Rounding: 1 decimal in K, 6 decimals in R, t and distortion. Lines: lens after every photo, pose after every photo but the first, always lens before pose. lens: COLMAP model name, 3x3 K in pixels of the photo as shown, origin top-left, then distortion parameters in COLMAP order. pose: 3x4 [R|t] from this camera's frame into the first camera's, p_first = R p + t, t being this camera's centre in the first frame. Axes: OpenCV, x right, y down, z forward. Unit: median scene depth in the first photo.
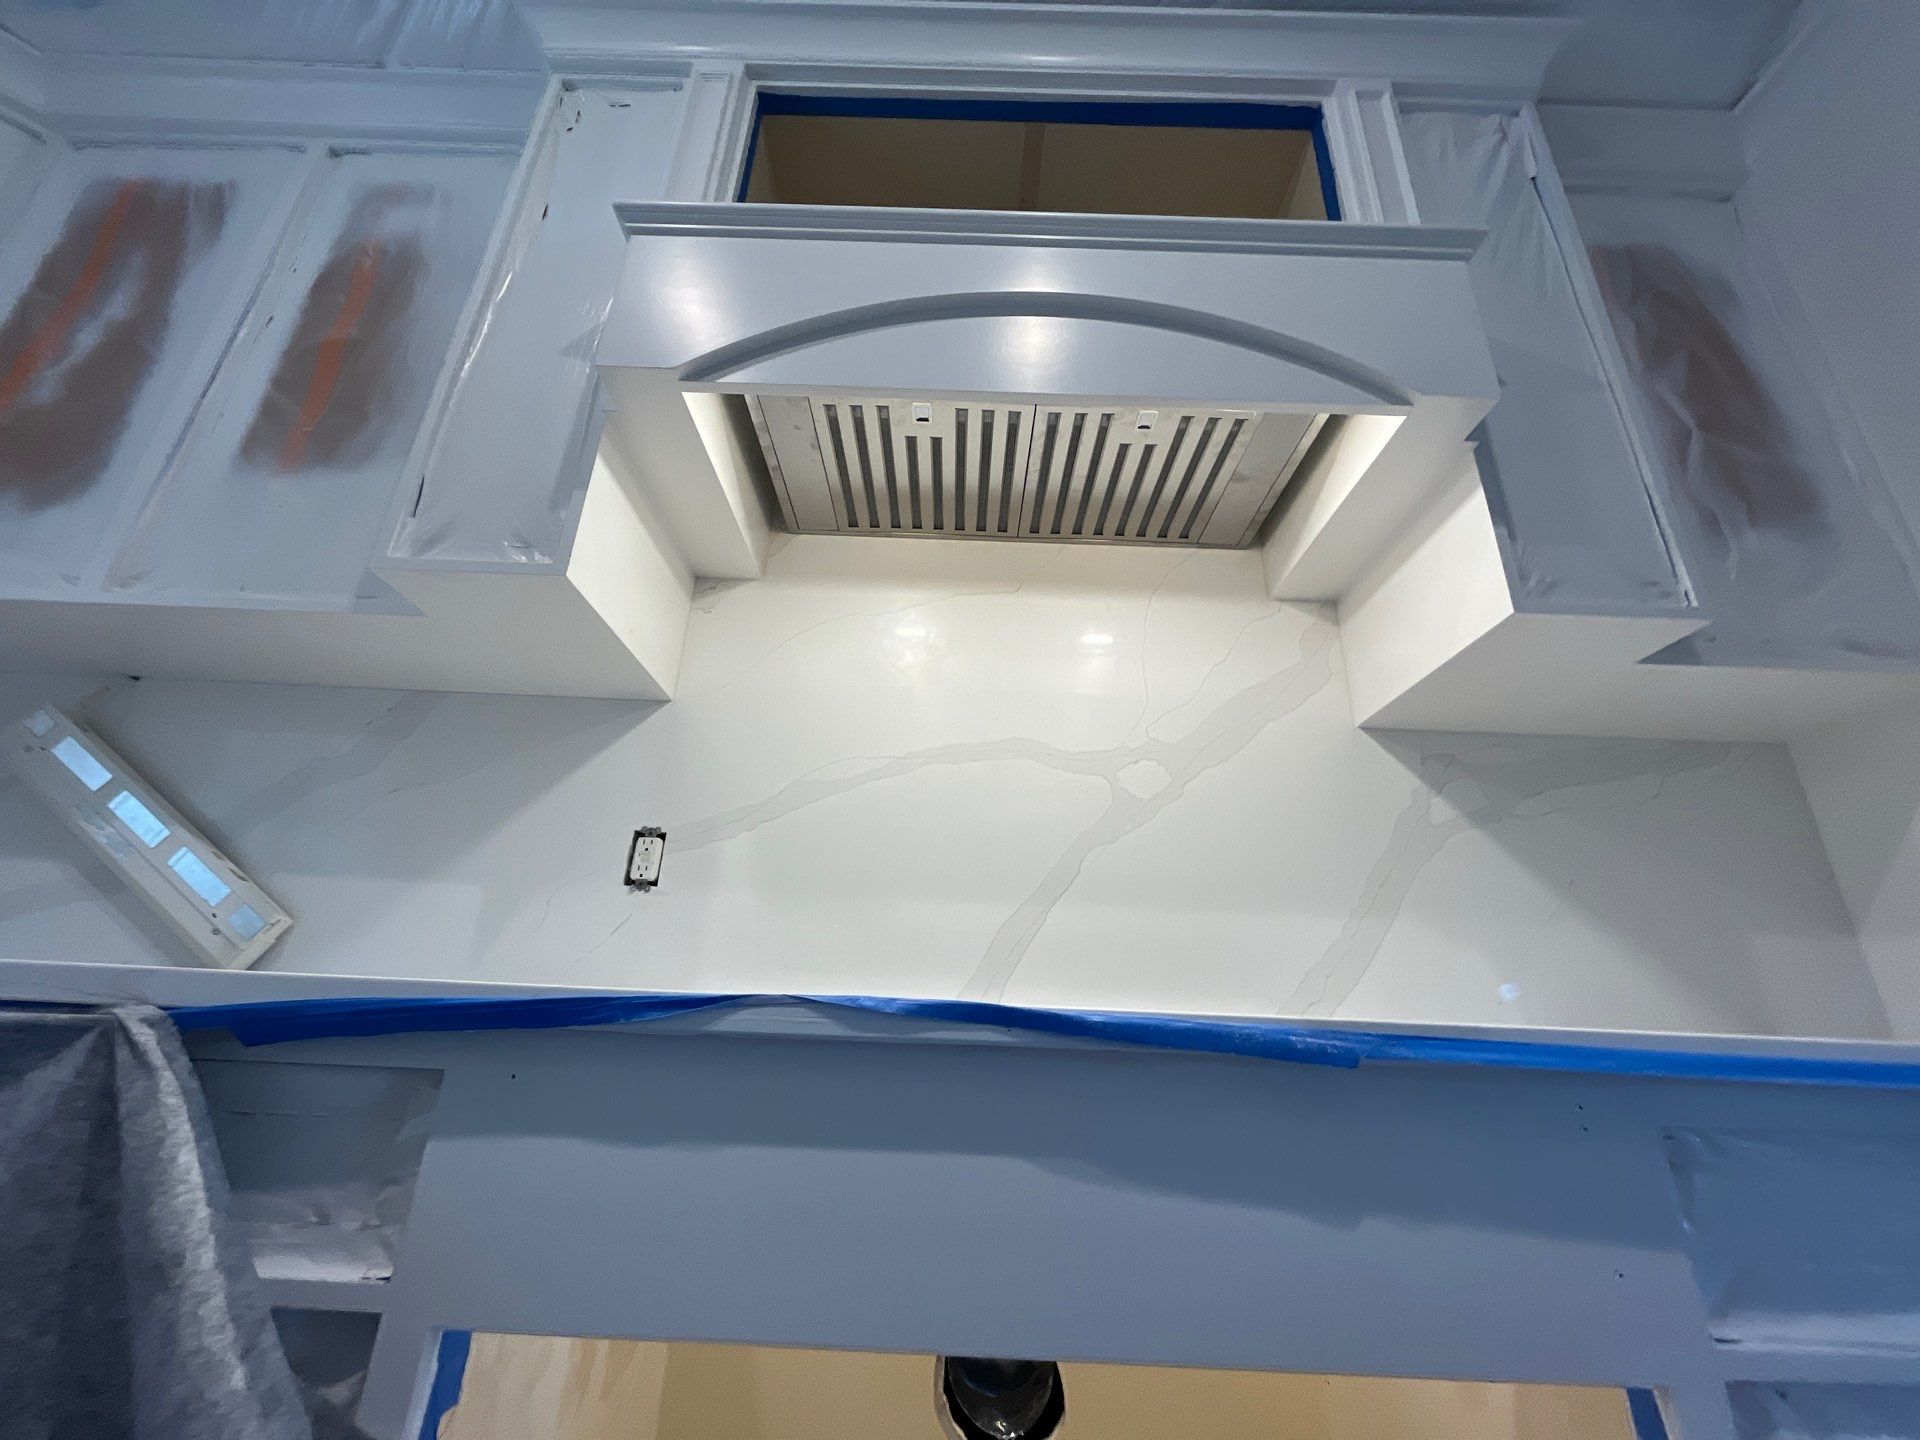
lens RADIAL K [[774.8, 0, 959.5], [0, 774.8, 721.3], [0, 0, 1]] dist [-0.000190, 0.001172]
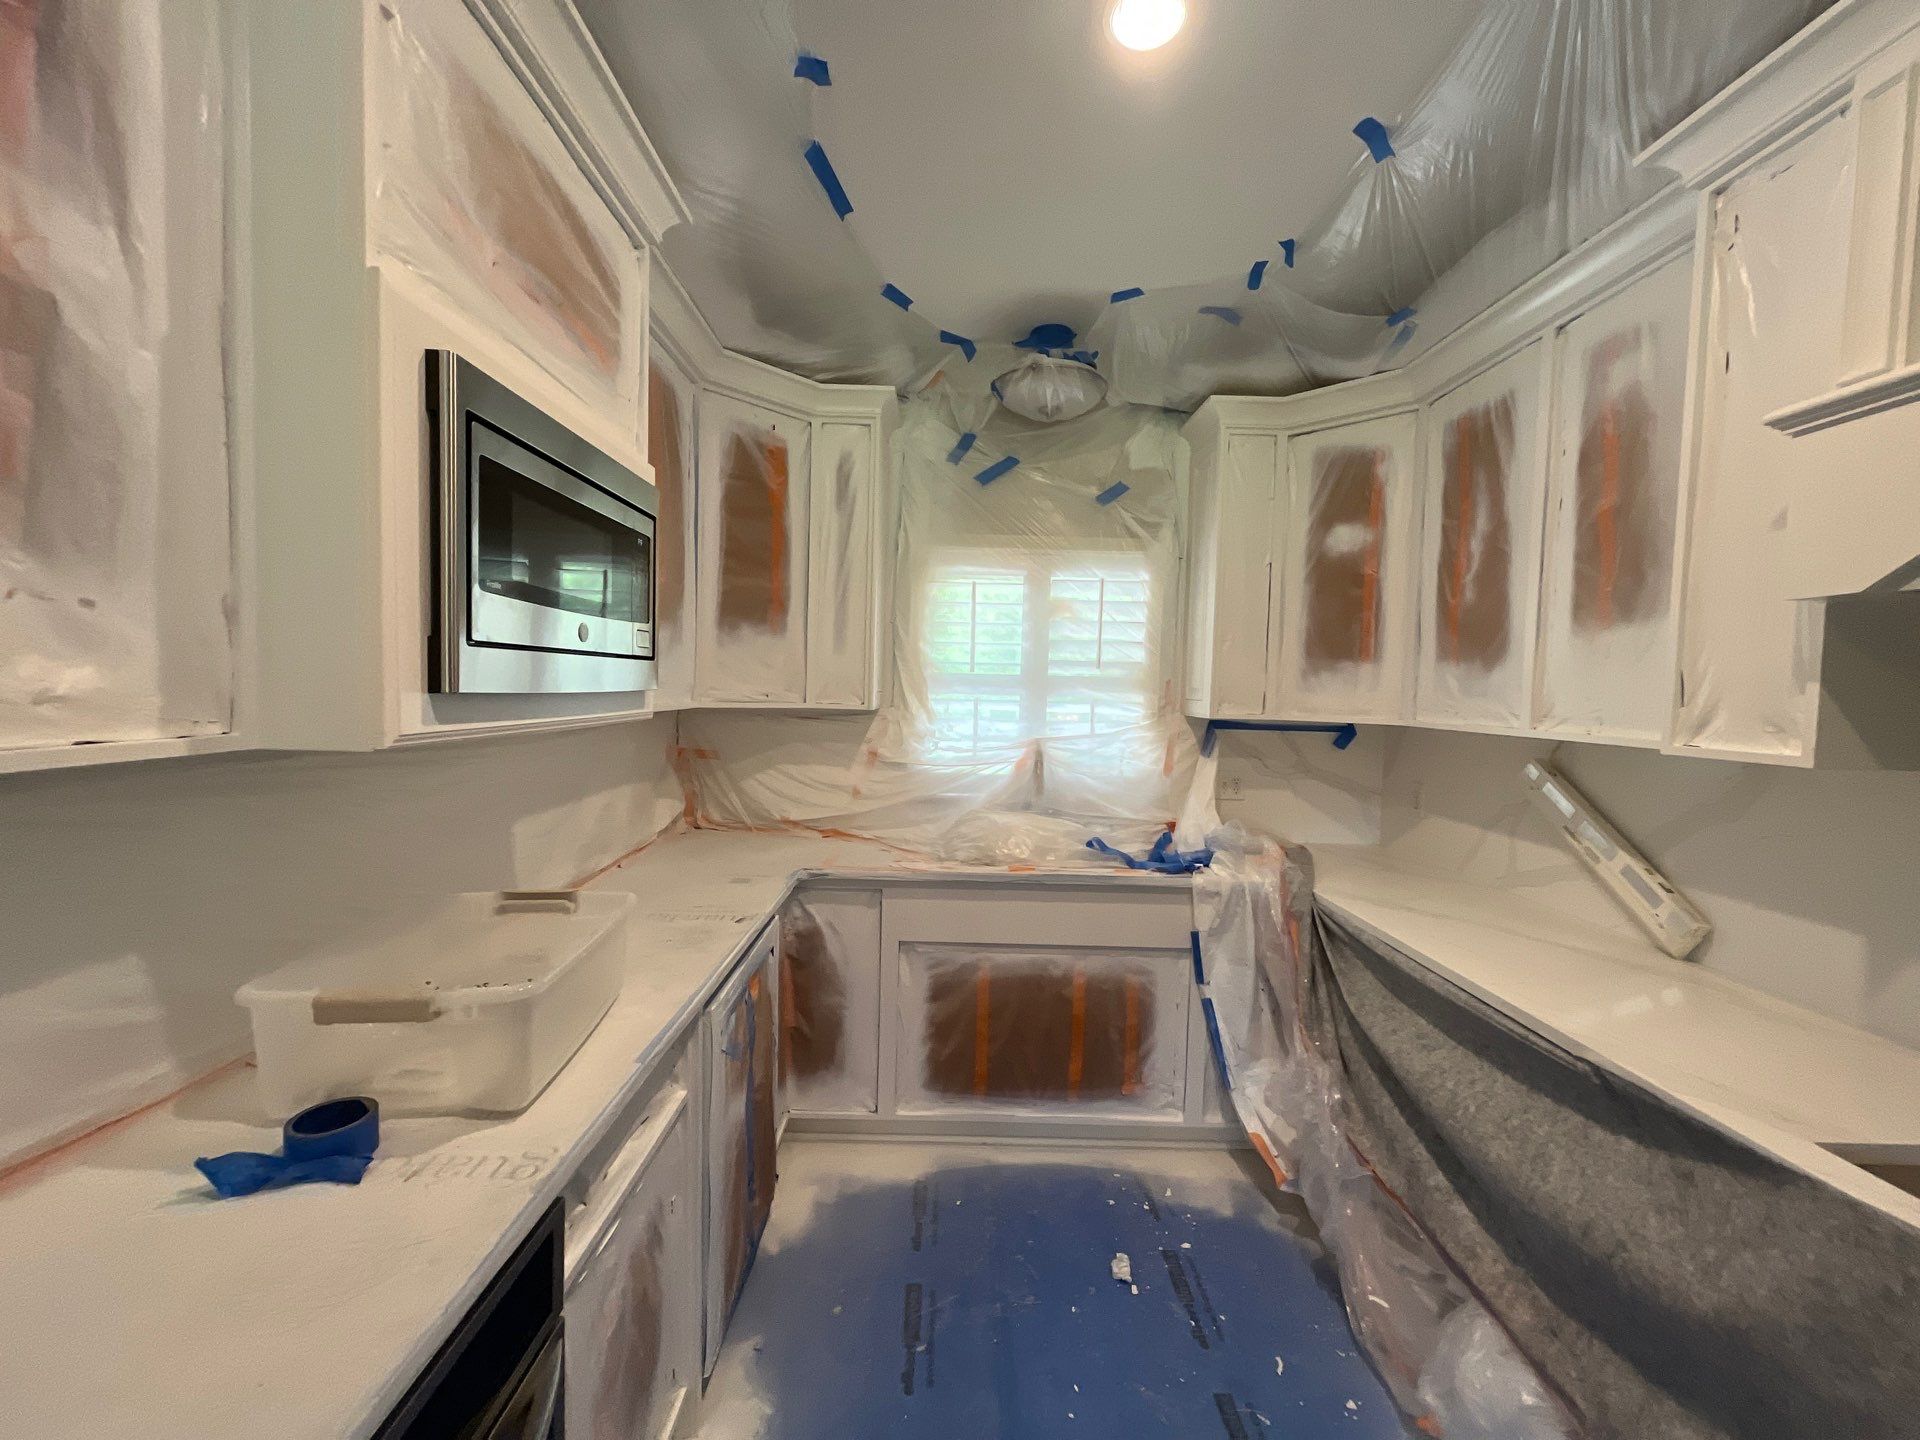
lens RADIAL K [[774.8, 0, 960.9], [0, 774.8, 719.7], [0, 0, 1]] dist [-0.000190, 0.001172]
pose [[0.016309, 0.004968, -0.999855, 0.480766], [0.339230, 0.940648, 0.010207, -0.518985], [0.940562, -0.339347, 0.013656, -0.163997]]
